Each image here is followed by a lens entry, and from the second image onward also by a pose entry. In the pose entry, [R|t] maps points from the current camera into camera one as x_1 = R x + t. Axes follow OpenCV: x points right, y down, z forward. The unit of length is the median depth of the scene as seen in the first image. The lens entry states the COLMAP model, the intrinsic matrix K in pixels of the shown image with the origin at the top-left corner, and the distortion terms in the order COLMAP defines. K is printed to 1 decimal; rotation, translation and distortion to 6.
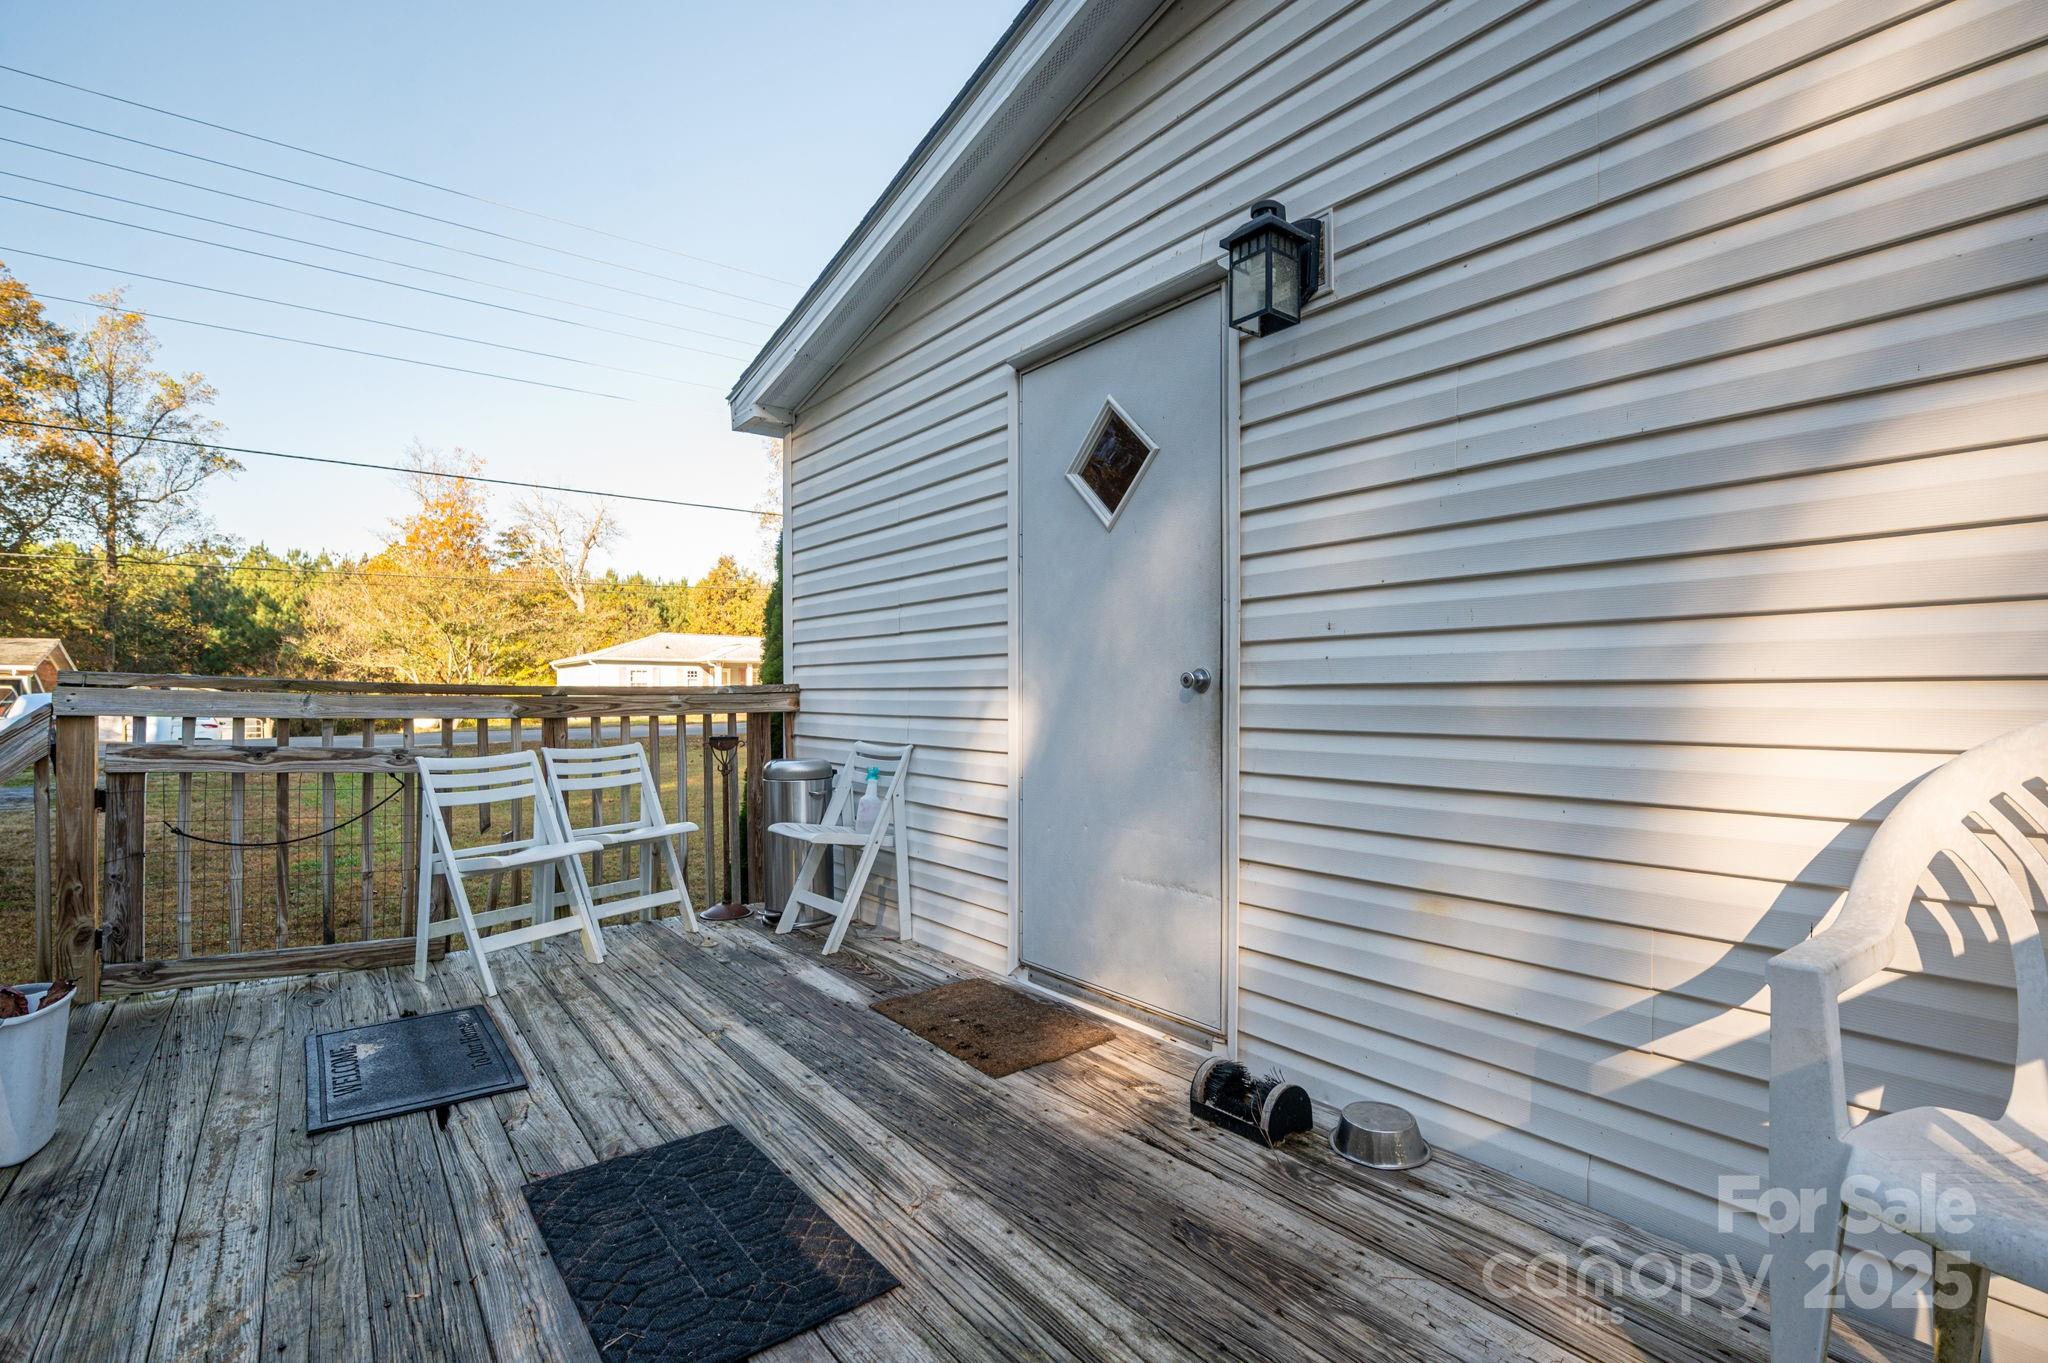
lens RADIAL K [[946.1, 0, 1024.0], [0, 946.1, 681.5], [0, 0, 1]] dist [-0.001285, 0.000146]
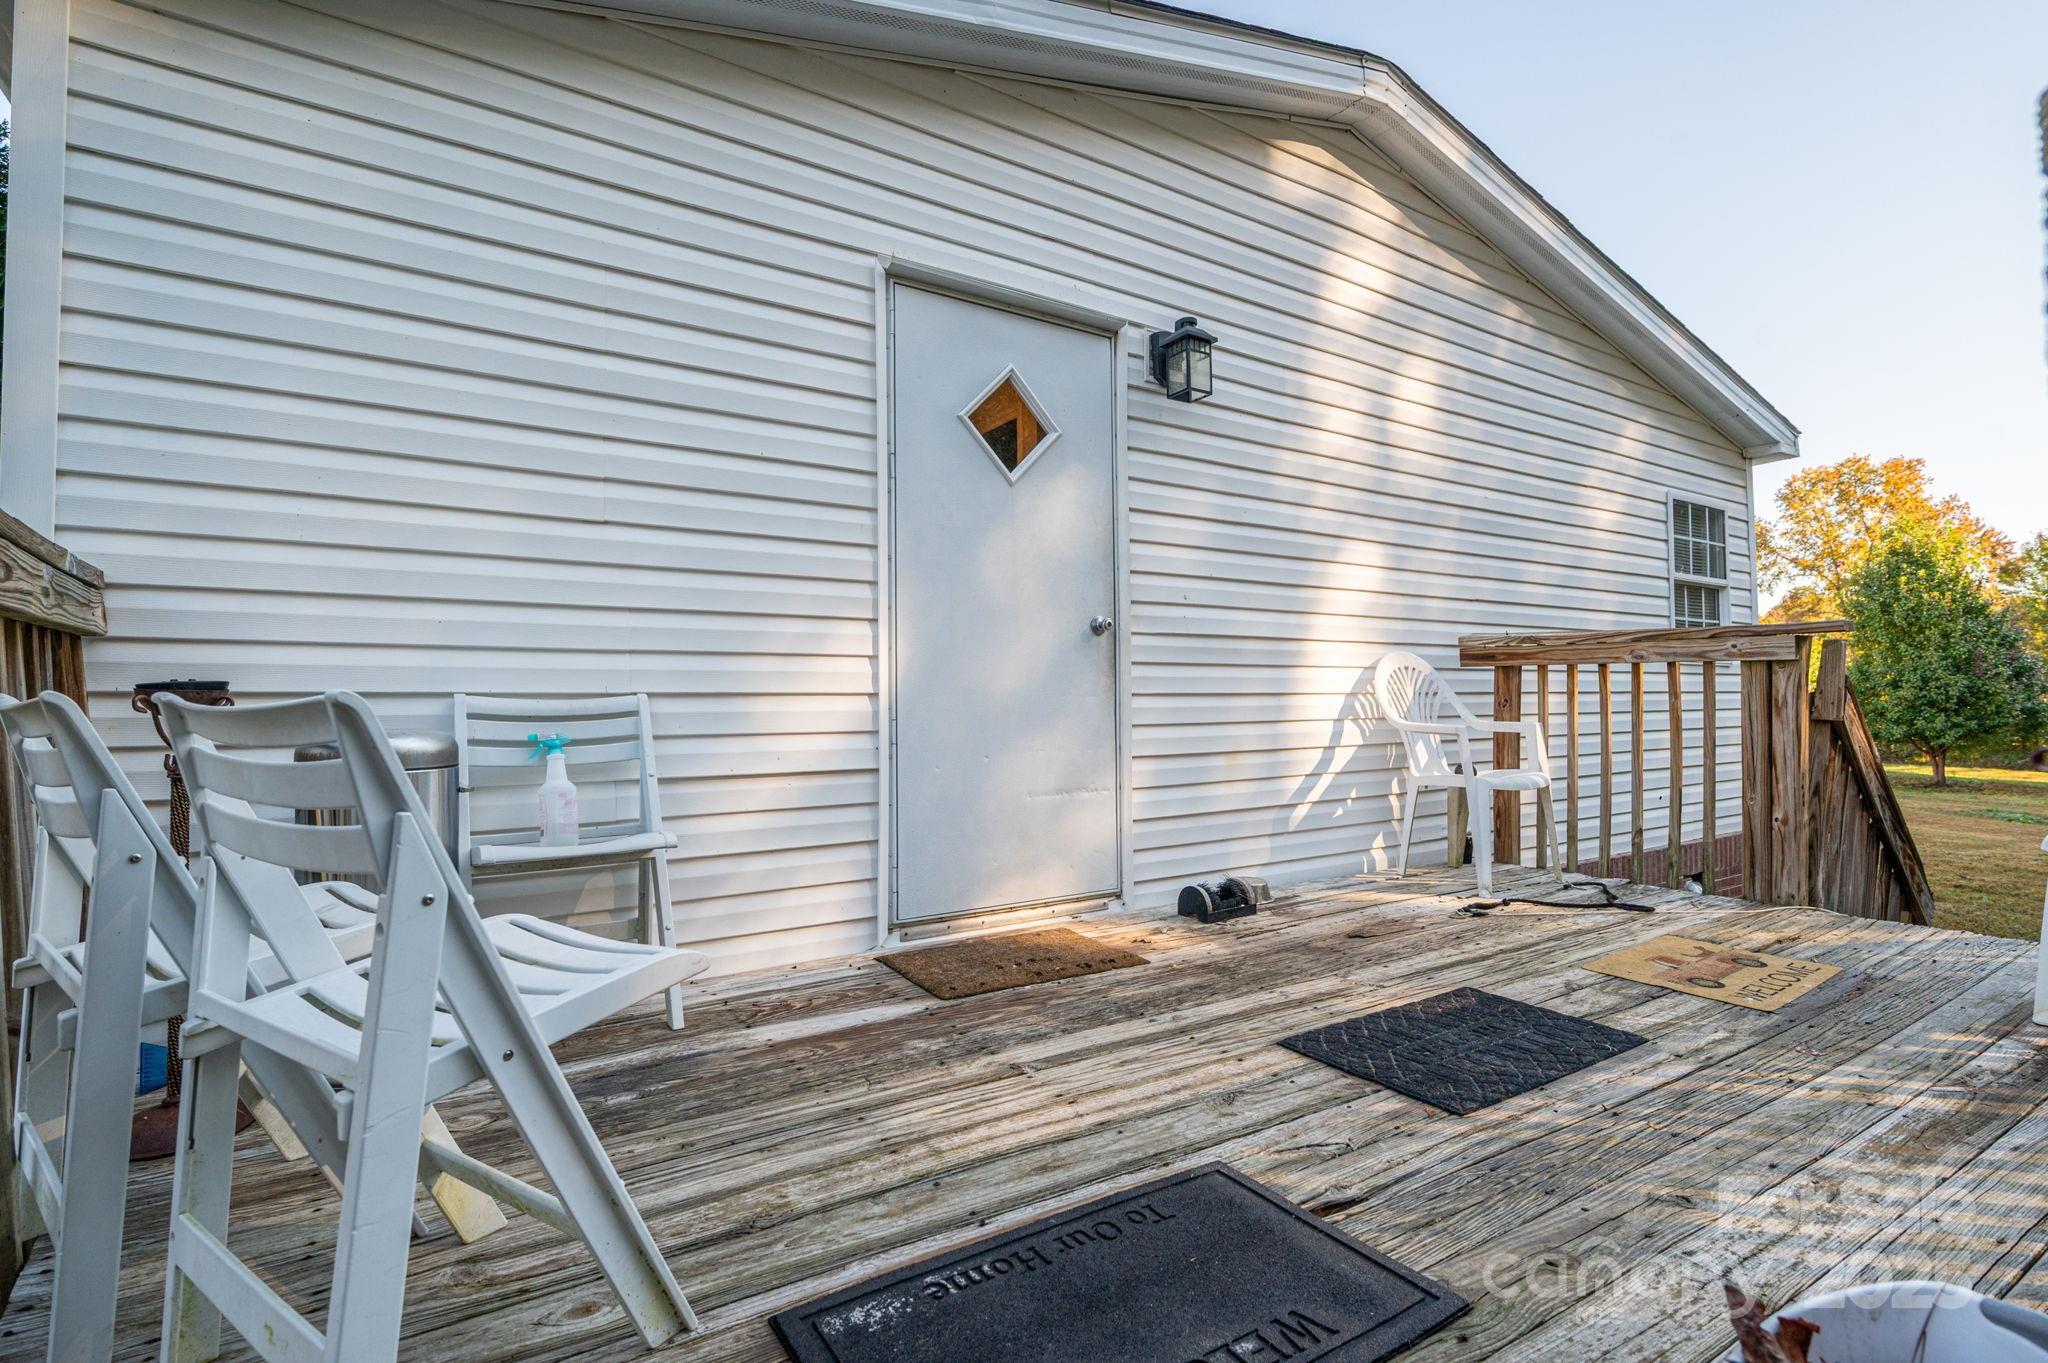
lens RADIAL K [[929.9, 0, 1021.3], [0, 929.9, 658.9], [0, 0, 1]] dist [-0.002231, -0.000167]
pose [[0.090802, 0.044135, 0.994890, -1.203580], [-0.008804, 0.999014, -0.043514, 0.111508], [-0.995830, -0.004807, 0.091101, 1.090794]]
